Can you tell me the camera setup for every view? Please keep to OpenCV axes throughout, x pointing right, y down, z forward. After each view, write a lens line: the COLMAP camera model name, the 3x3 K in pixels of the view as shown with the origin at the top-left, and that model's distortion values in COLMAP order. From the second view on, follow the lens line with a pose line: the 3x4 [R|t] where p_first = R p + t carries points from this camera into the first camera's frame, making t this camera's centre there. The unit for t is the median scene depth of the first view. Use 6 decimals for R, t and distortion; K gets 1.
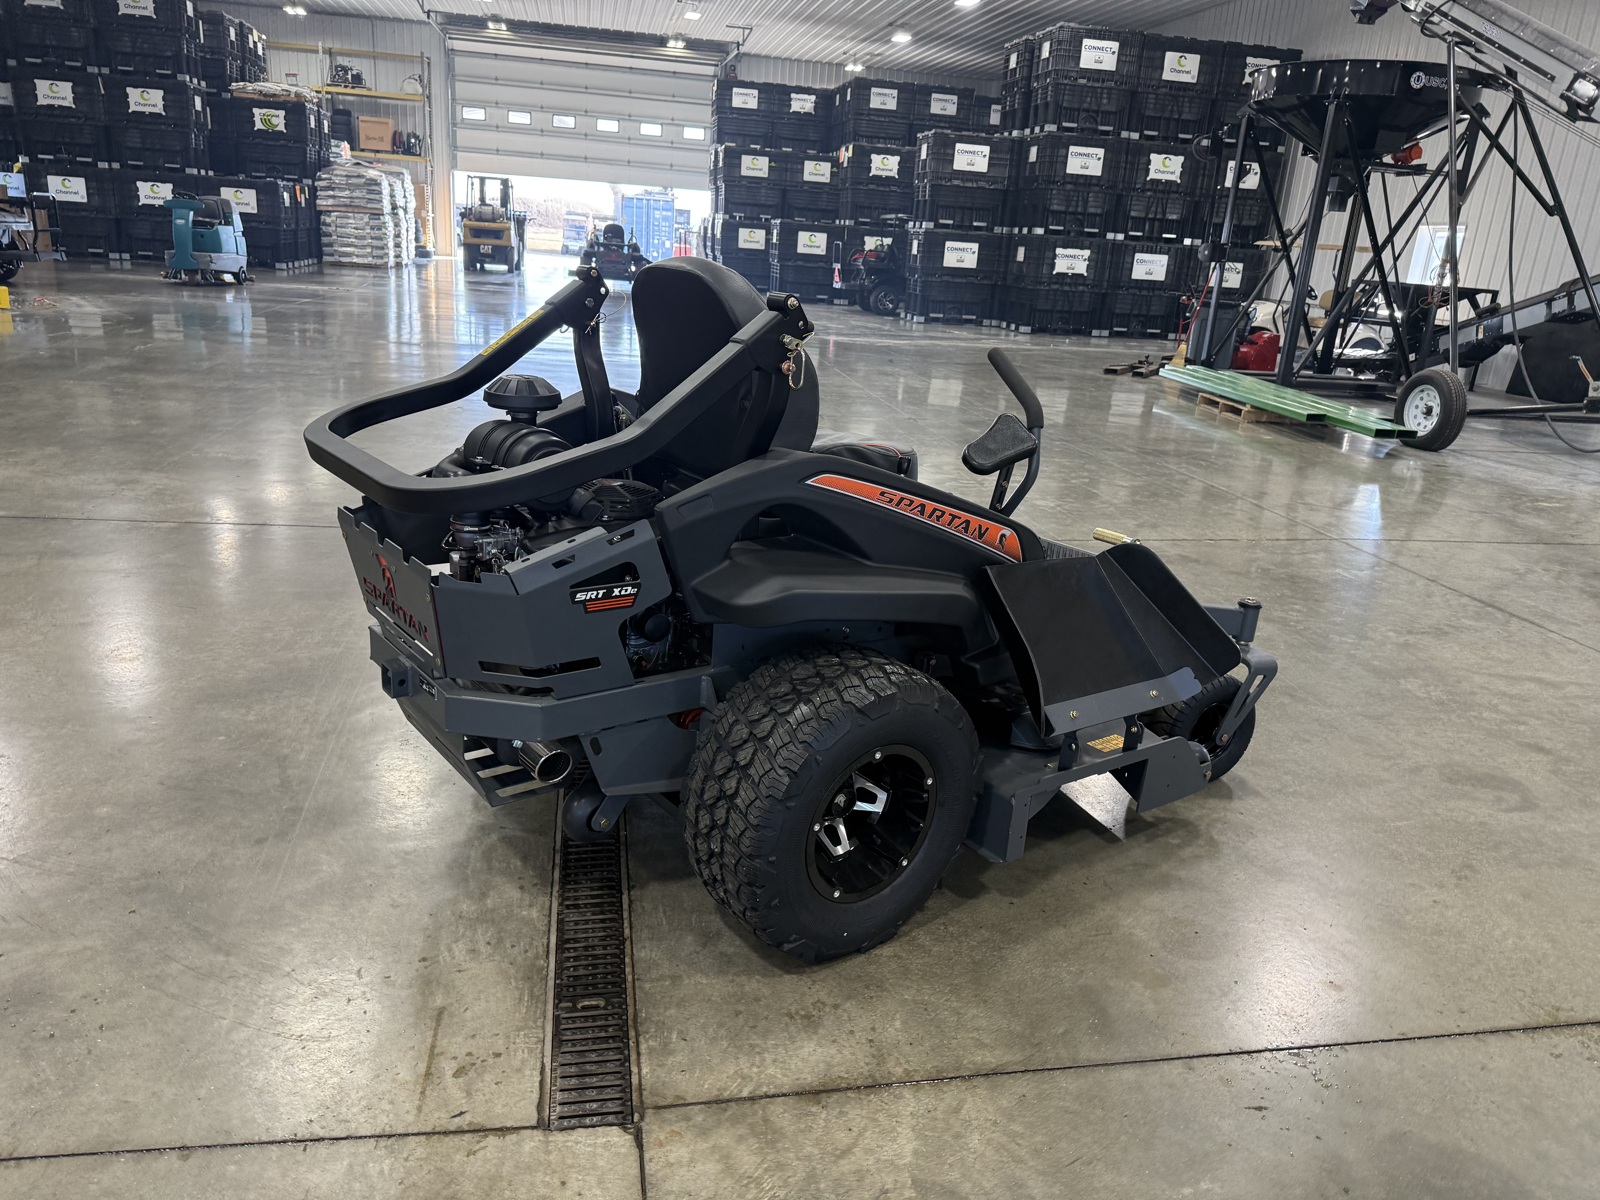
lens RADIAL K [[1129.2, 0, 810.1], [0, 1129.2, 603.8], [0, 0, 1]] dist [0.022728, -0.030005]
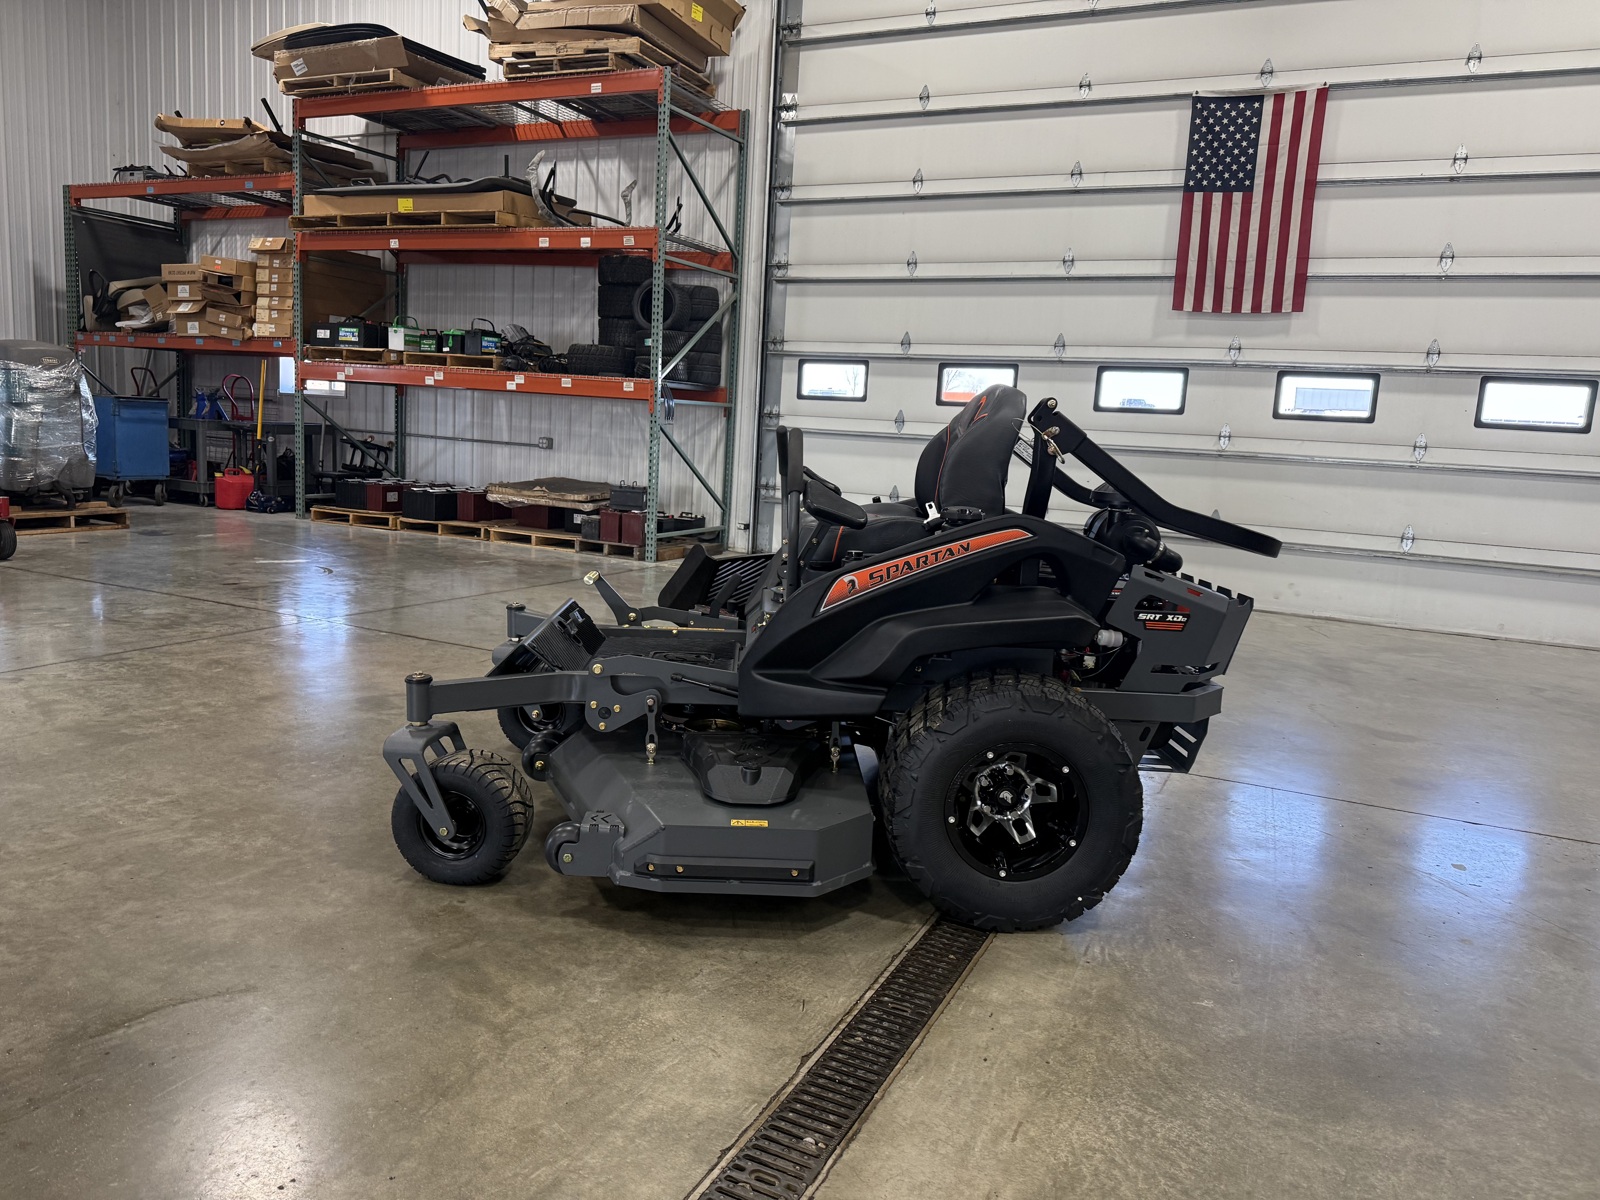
lens RADIAL K [[1129.2, 0, 791.4], [0, 1129.2, 588.3], [0, 0, 1]] dist [0.022728, -0.030005]
pose [[-0.799054, -0.199544, 0.567182, -0.116173], [0.075438, 0.902597, 0.423825, -0.109803], [-0.596509, 0.381446, -0.706170, 0.356402]]
